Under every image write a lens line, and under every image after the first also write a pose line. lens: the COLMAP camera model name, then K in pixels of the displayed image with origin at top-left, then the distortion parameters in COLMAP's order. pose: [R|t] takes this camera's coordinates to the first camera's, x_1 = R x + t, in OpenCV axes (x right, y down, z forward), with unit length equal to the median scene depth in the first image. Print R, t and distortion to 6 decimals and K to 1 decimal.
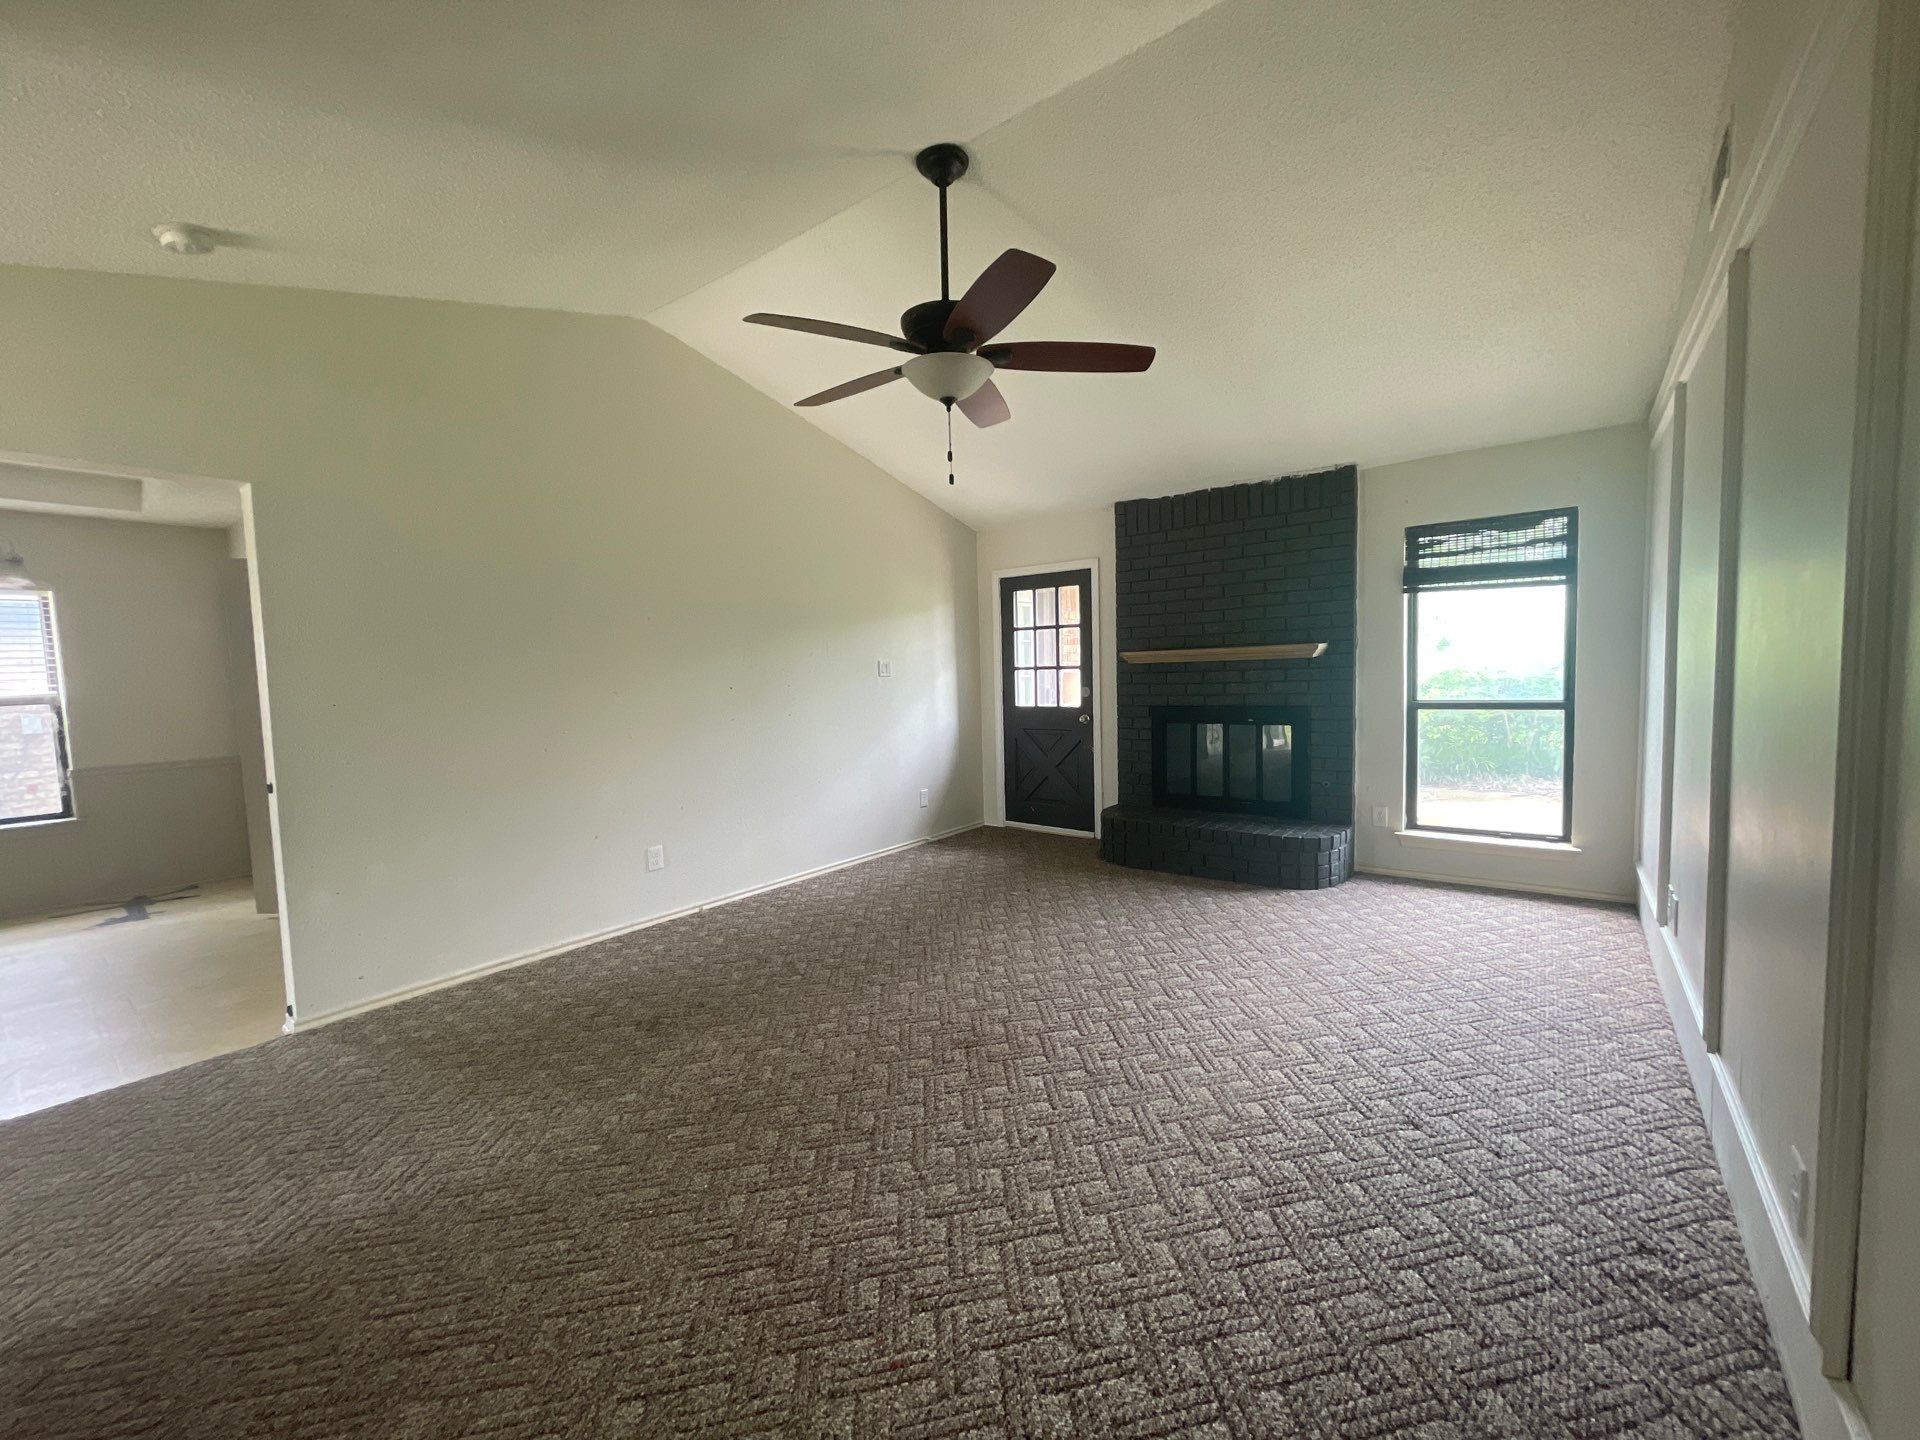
lens RADIAL K [[776.5, 0, 966.1], [0, 776.5, 723.1], [0, 0, 1]] dist [0.001578, 0.000245]
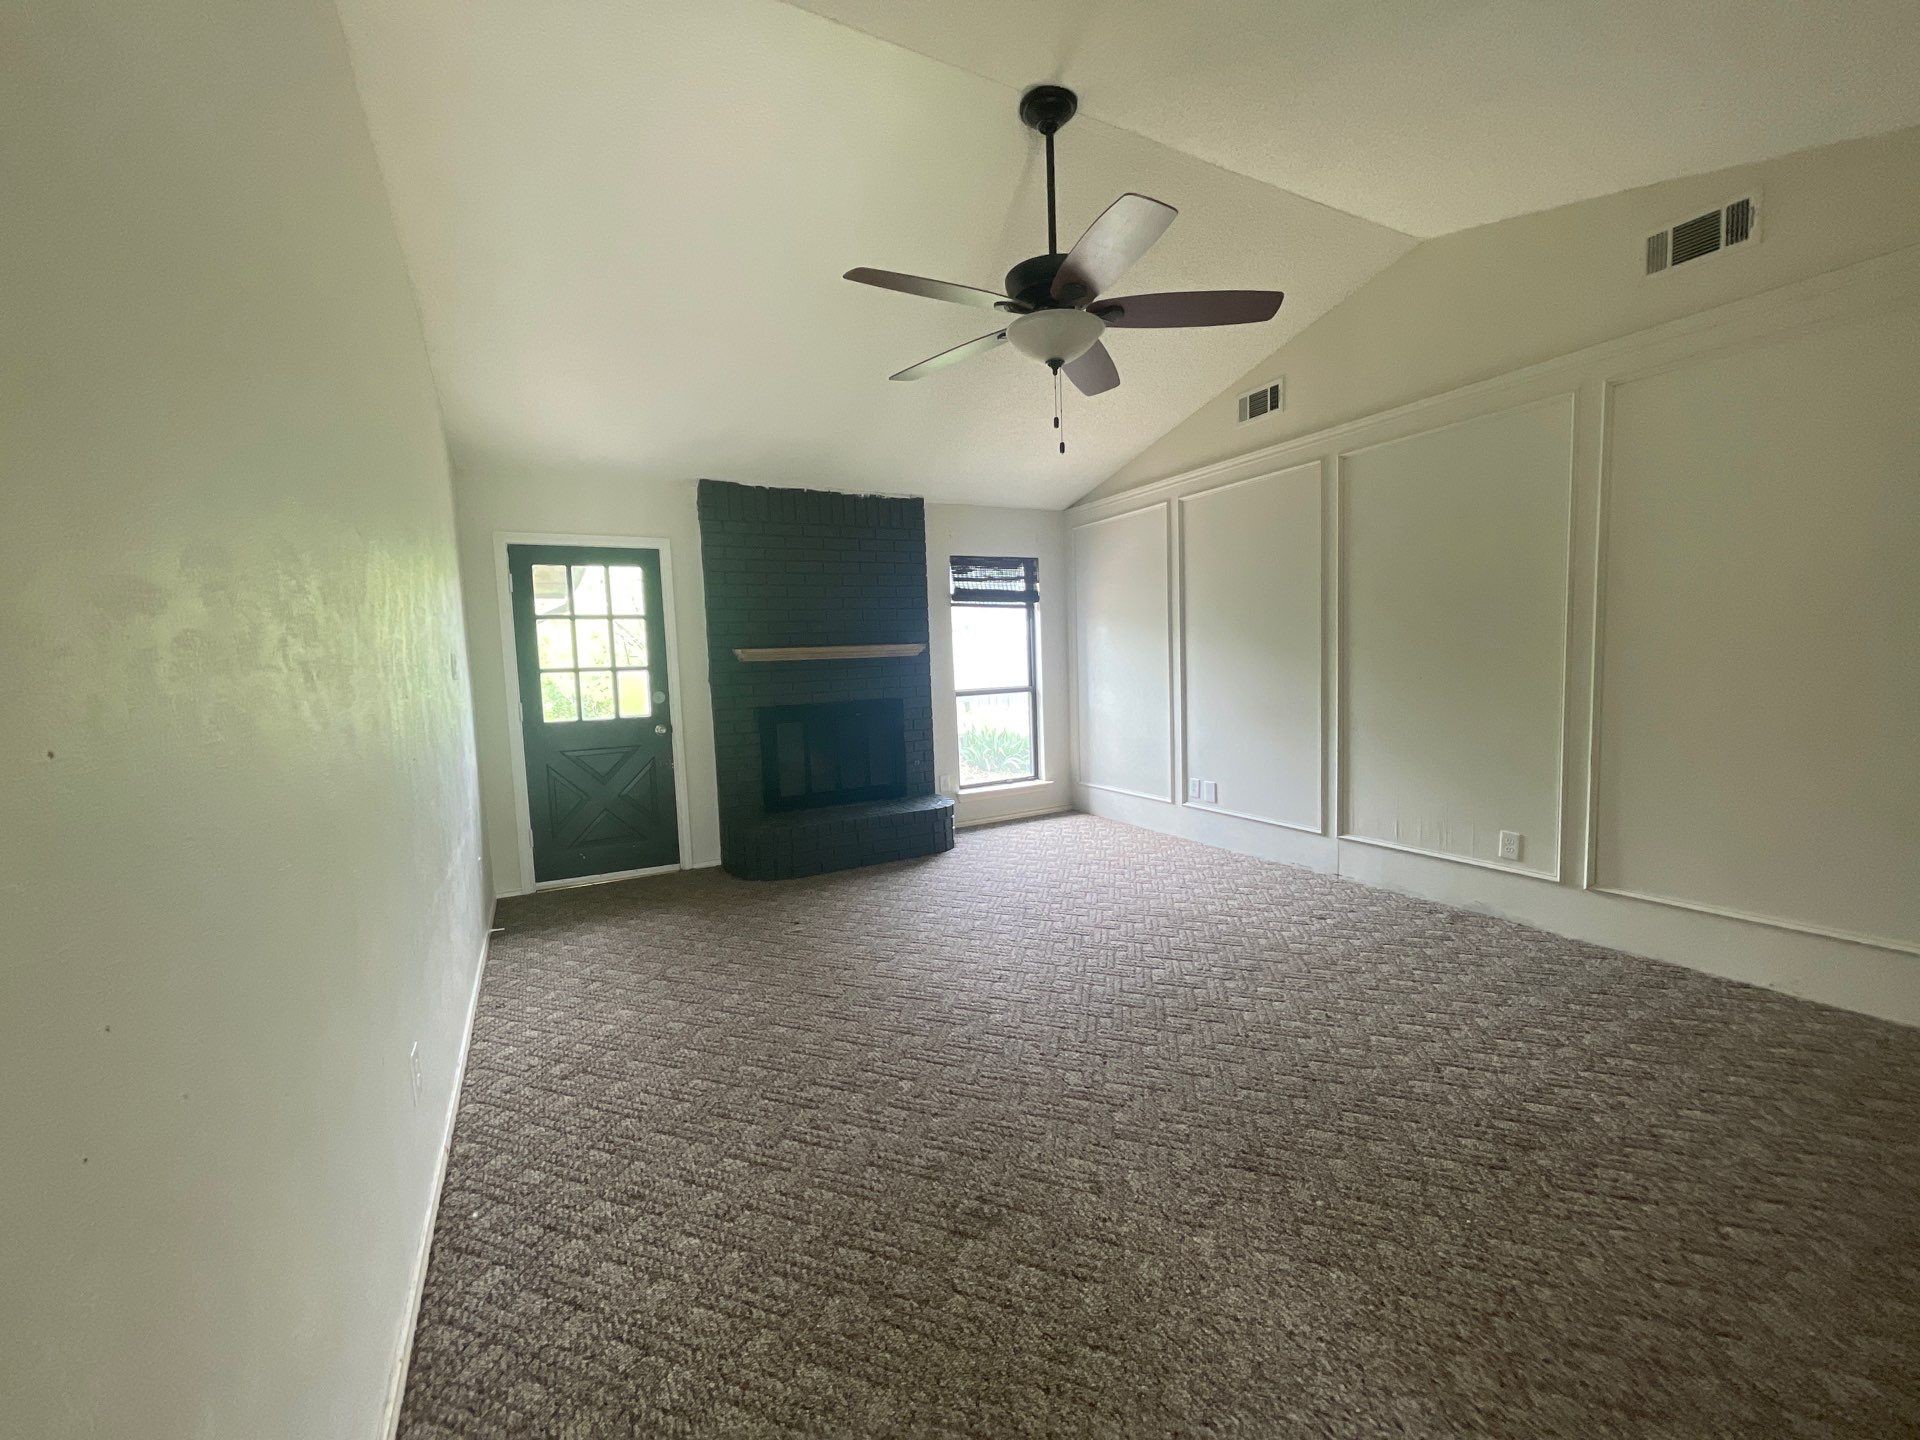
lens RADIAL K [[776.5, 0, 959.6], [0, 776.5, 716.8], [0, 0, 1]] dist [0.001578, 0.000245]
pose [[0.409169, -0.055740, 0.910754, -0.564205], [0.086926, 0.995974, 0.021903, -0.011538], [-0.908309, 0.070206, 0.412367, 0.438124]]
